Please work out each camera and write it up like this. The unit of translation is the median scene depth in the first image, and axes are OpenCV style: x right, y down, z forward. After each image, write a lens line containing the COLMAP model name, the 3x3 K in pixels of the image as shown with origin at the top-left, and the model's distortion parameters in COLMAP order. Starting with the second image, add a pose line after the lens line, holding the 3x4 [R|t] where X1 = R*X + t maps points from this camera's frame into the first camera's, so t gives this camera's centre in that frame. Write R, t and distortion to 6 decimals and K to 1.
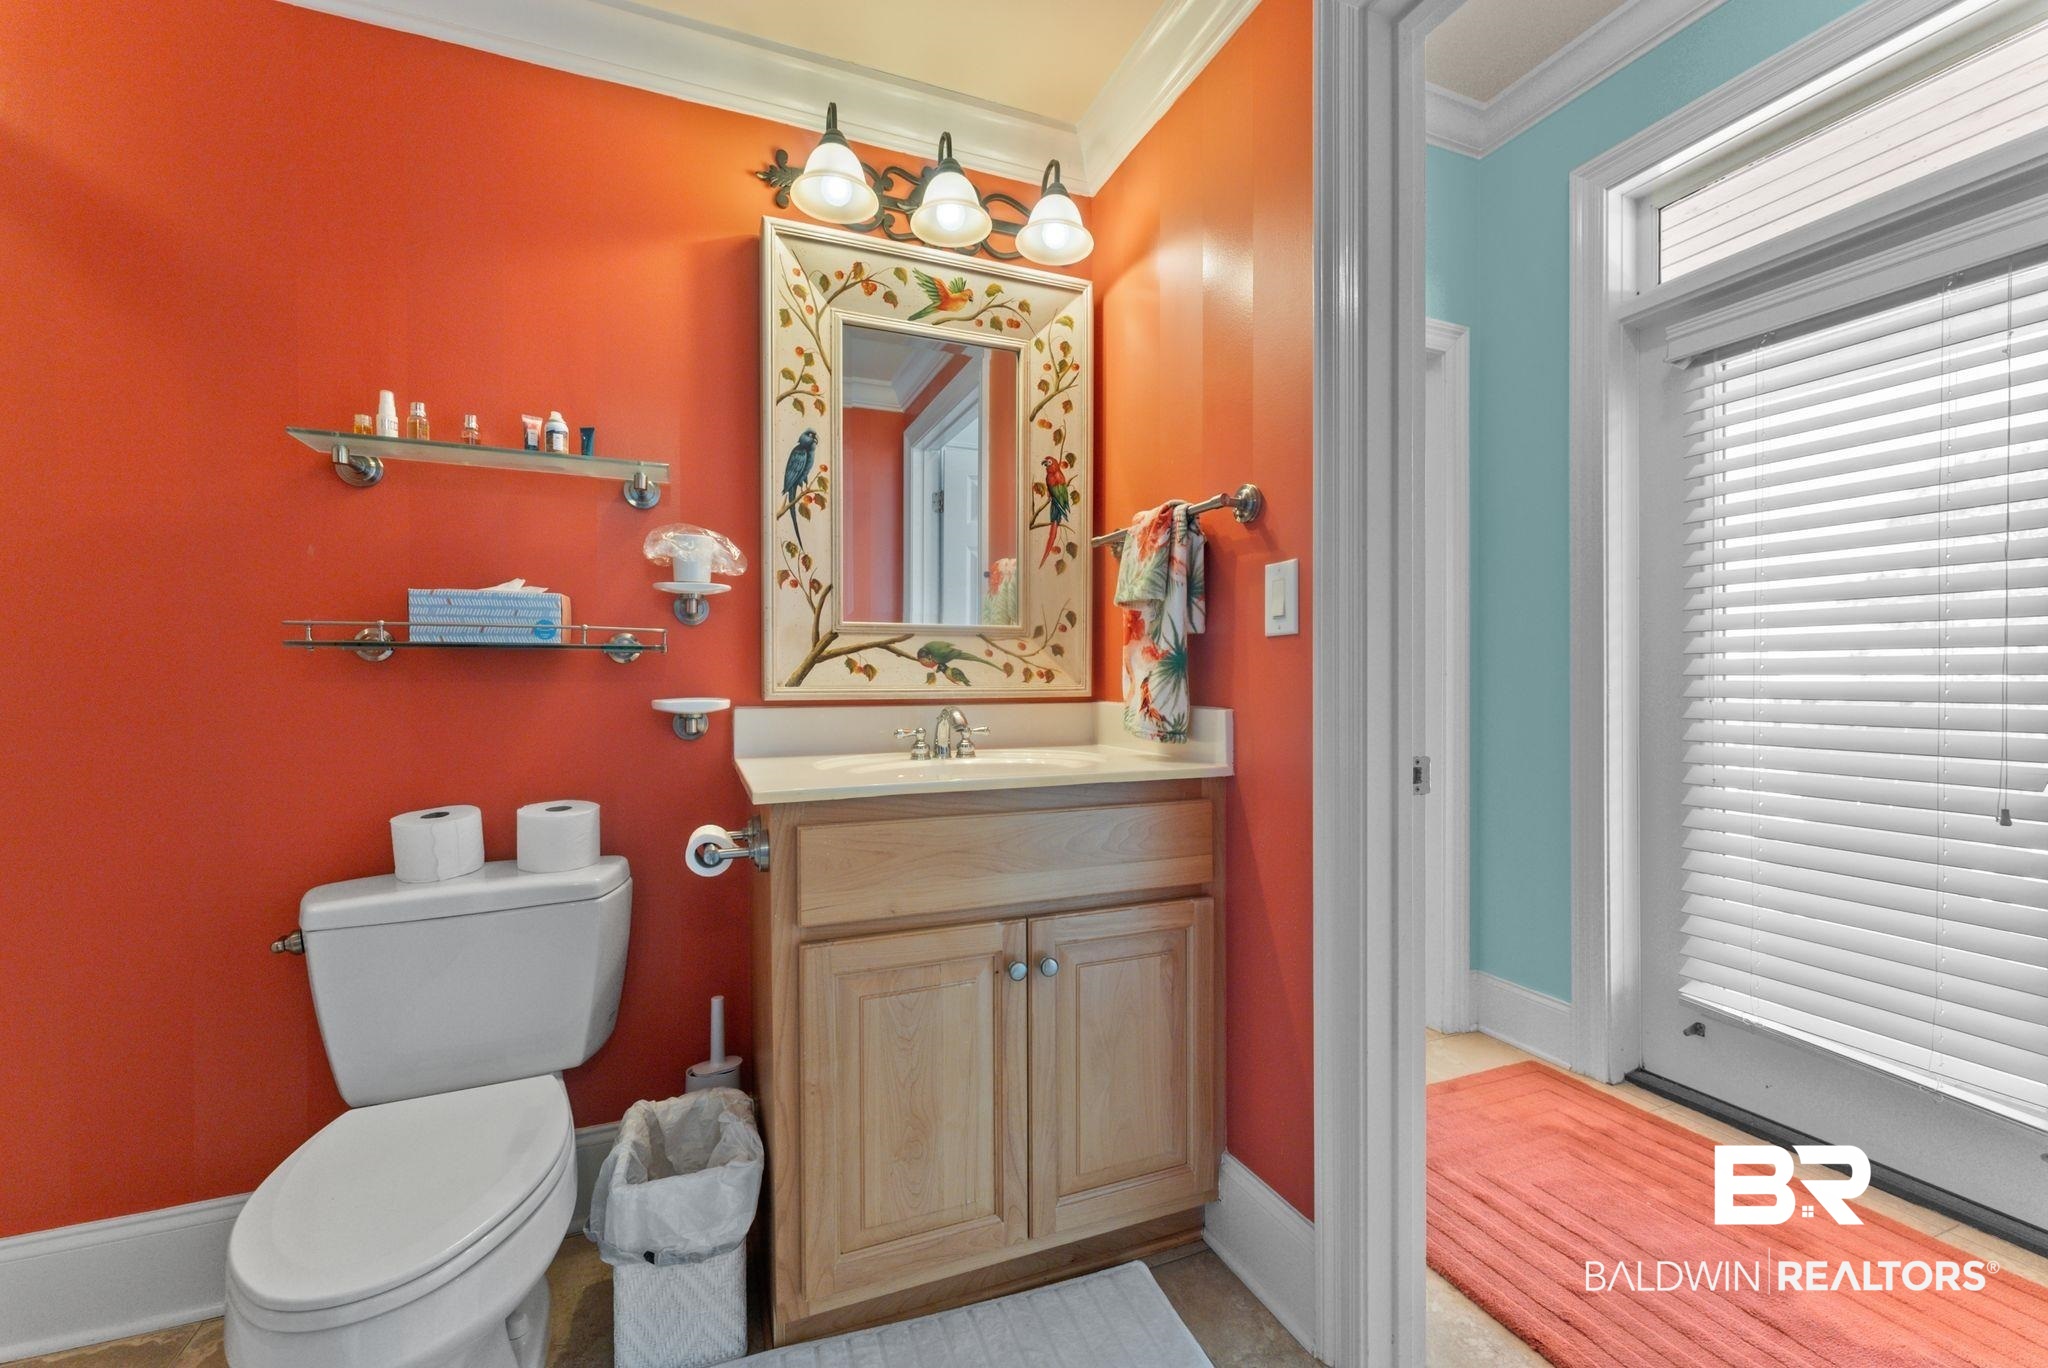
lens RADIAL K [[837.8, 0, 1023.9], [0, 837.8, 681.3], [0, 0, 1]] dist [0.000673, -0.000008]
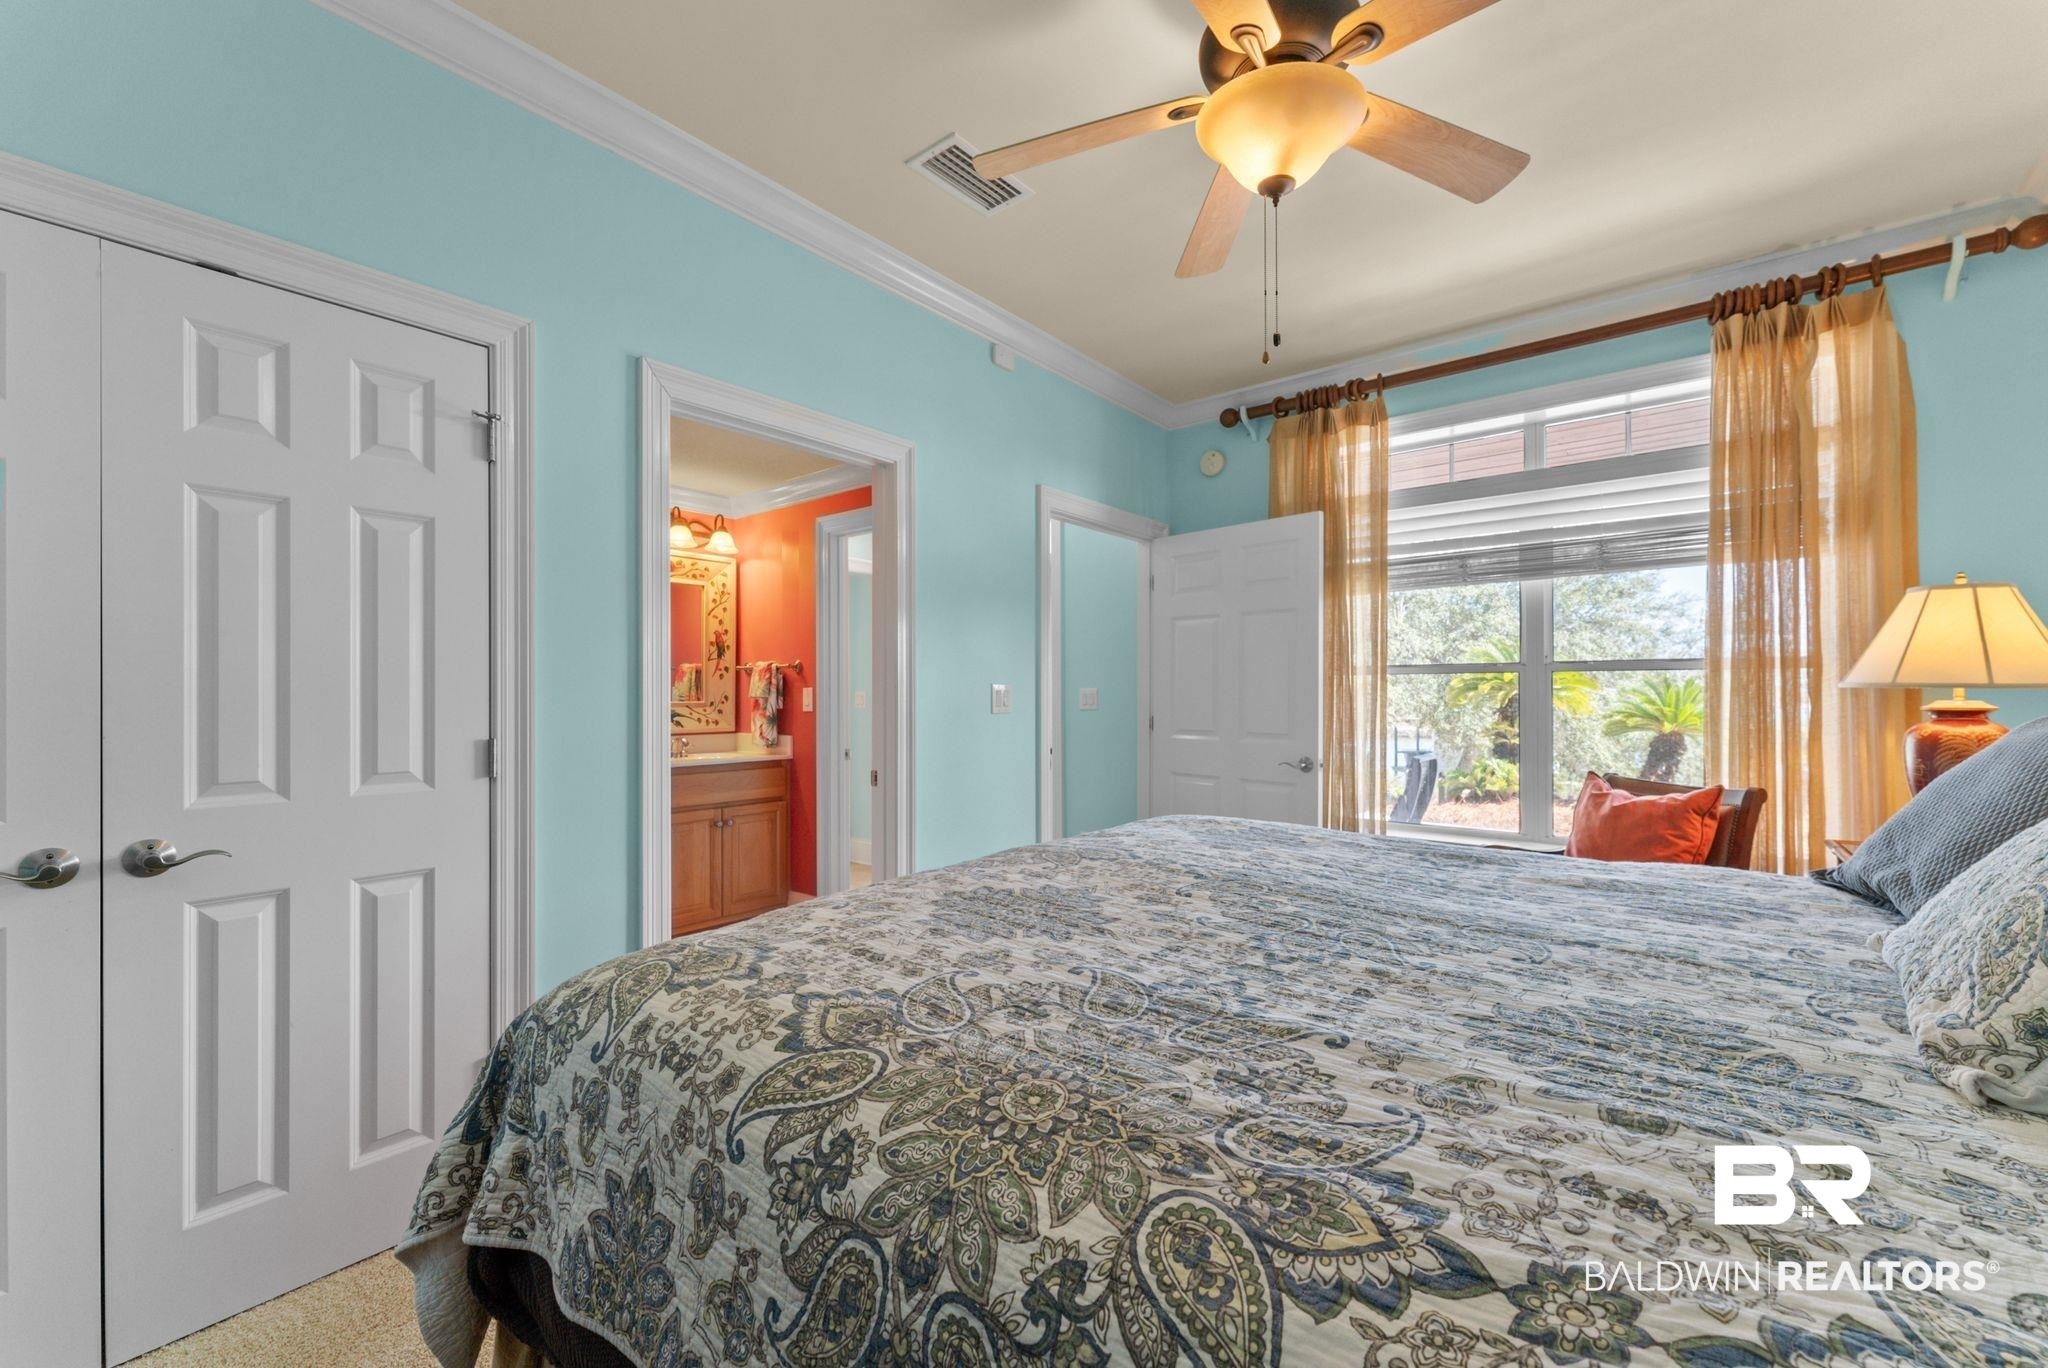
lens RADIAL K [[837.8, 0, 1027.0], [0, 837.8, 691.6], [0, 0, 1]] dist [0.000673, -0.000008]
pose [[0.881383, 0.003248, 0.472391, -0.350429], [0.001509, 0.999952, -0.009690, -0.077635], [-0.472400, 0.009253, 0.881336, -1.673924]]
